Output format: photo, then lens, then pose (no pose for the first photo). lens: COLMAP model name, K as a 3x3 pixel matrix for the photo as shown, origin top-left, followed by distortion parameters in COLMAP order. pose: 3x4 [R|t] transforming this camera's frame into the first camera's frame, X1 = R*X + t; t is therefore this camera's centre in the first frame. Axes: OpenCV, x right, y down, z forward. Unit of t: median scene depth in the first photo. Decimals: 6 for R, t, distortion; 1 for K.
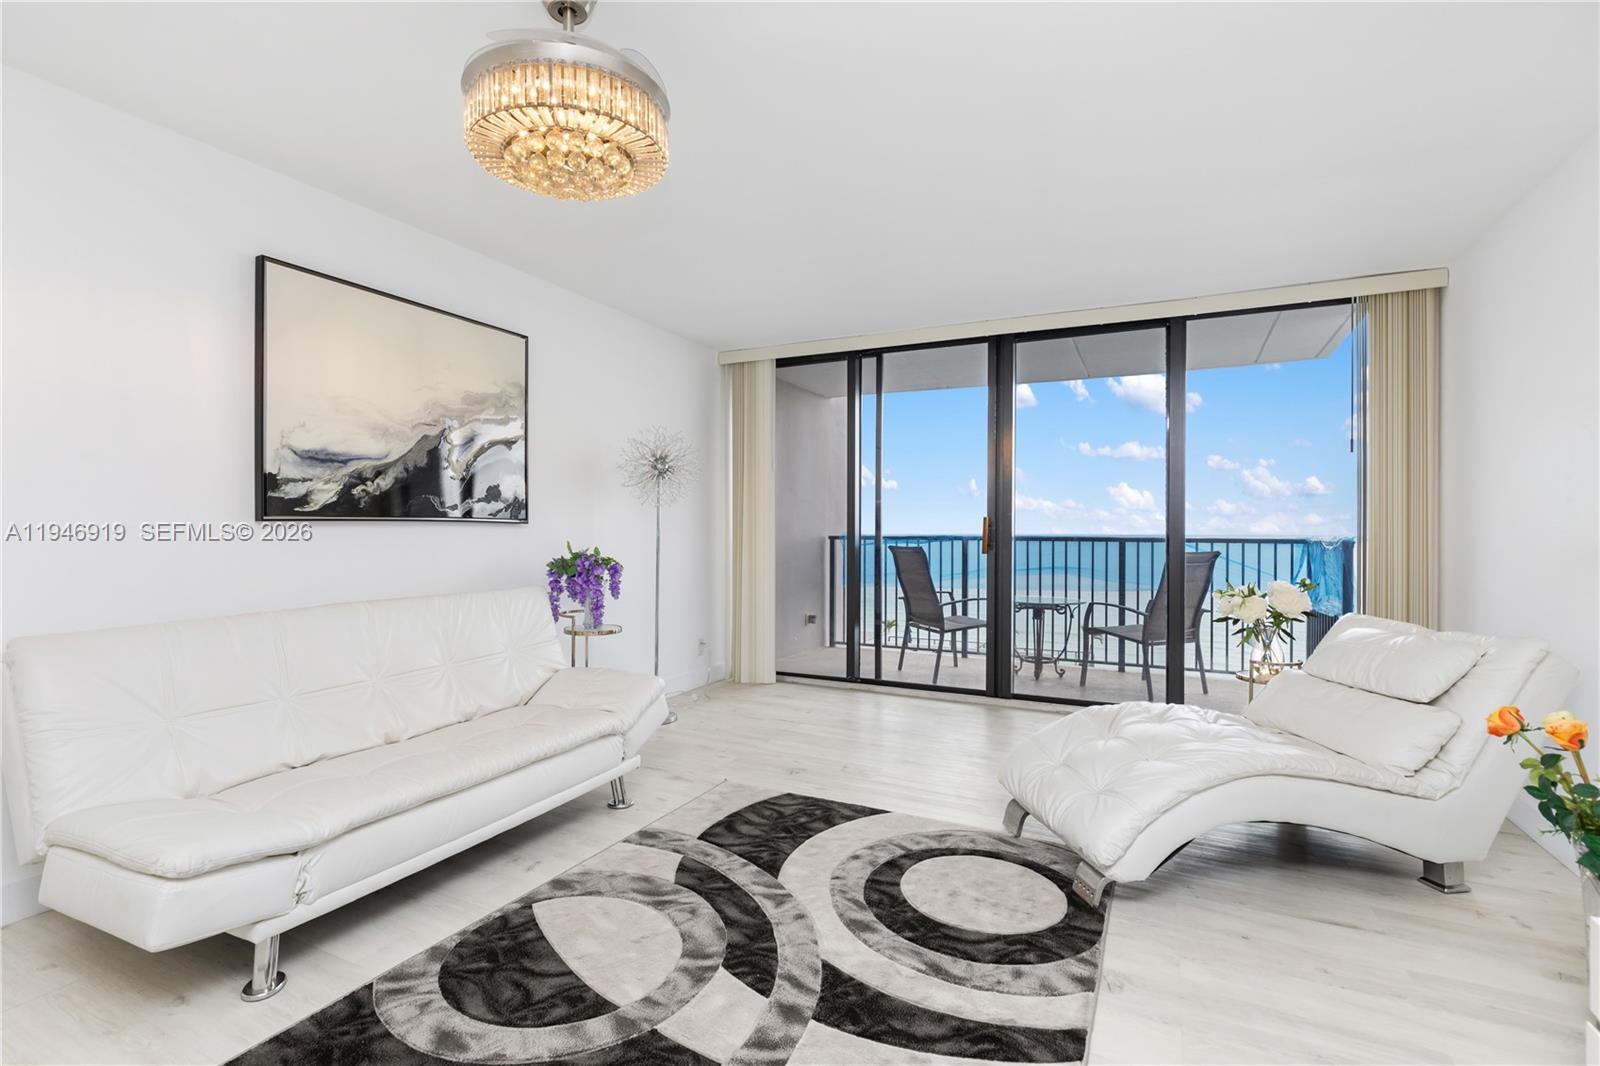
lens RADIAL K [[776.4, 0, 778.3], [0, 776.4, 537.3], [0, 0, 1]] dist [-0.002829, -0.000519]
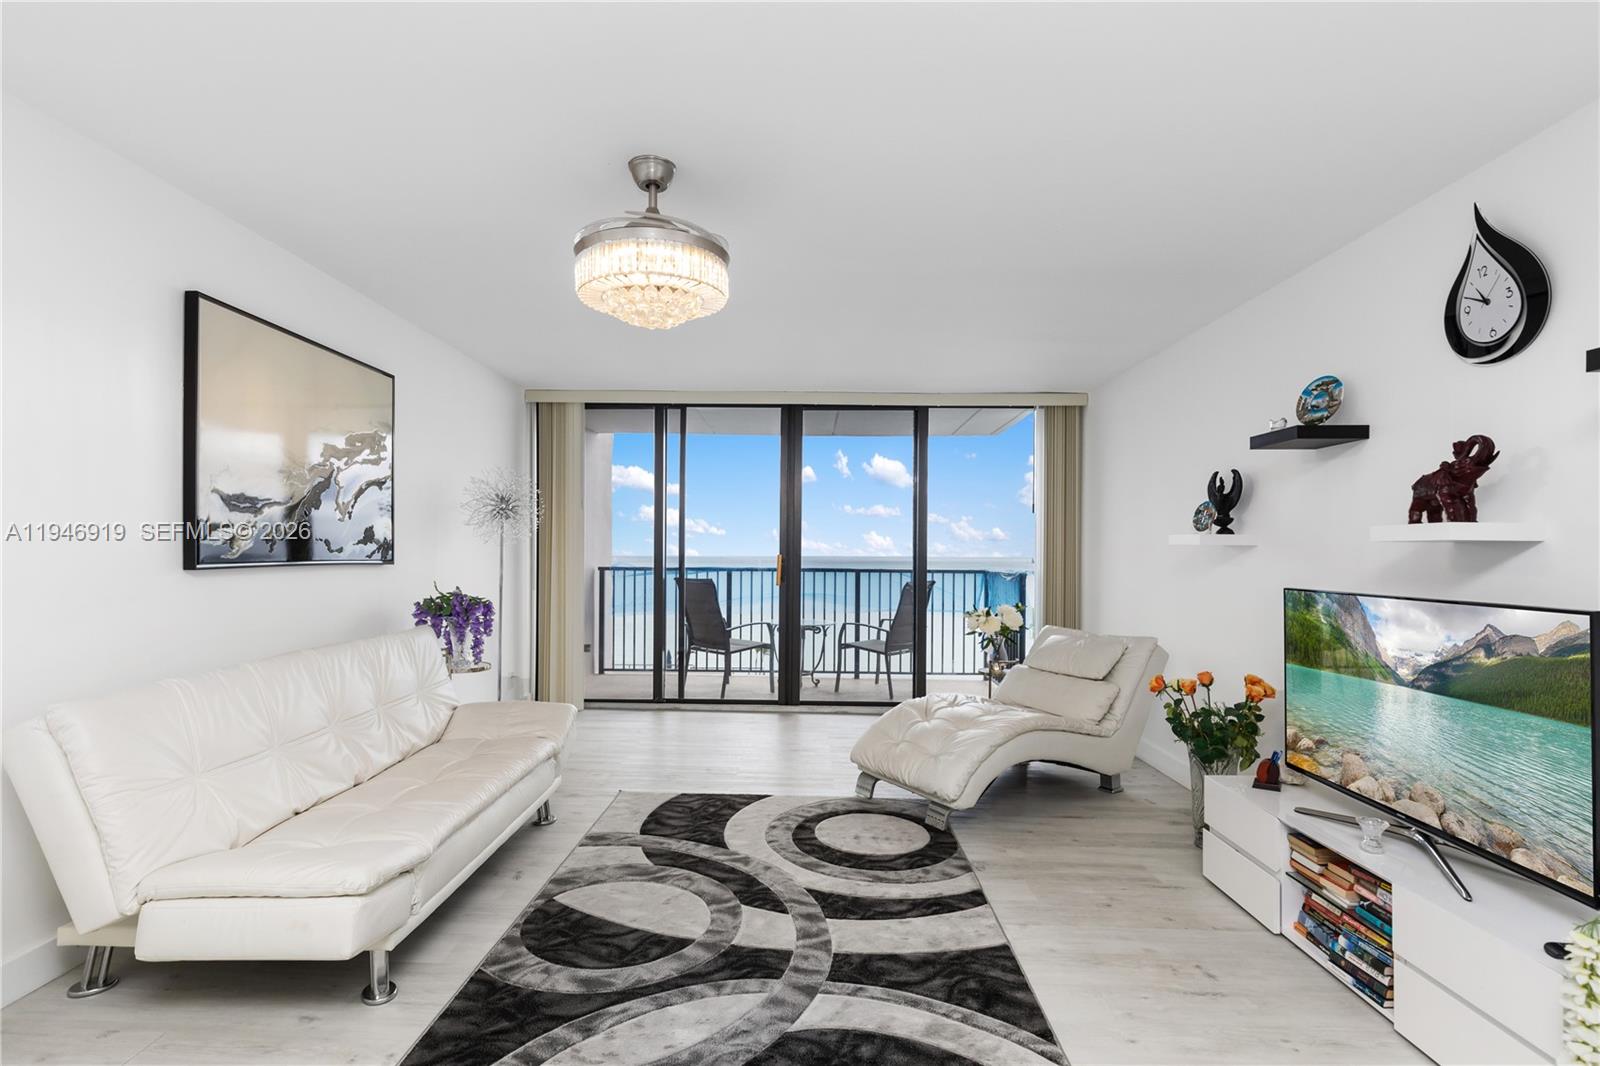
lens RADIAL K [[799.7, 0, 805.2], [0, 799.7, 561.1], [0, 0, 1]] dist [0.001172, -0.000194]
pose [[0.898499, -0.000314, 0.438976, -0.403230], [-0.001272, 0.999994, 0.003320, -0.034689], [-0.438974, -0.003541, 0.898493, -0.206309]]
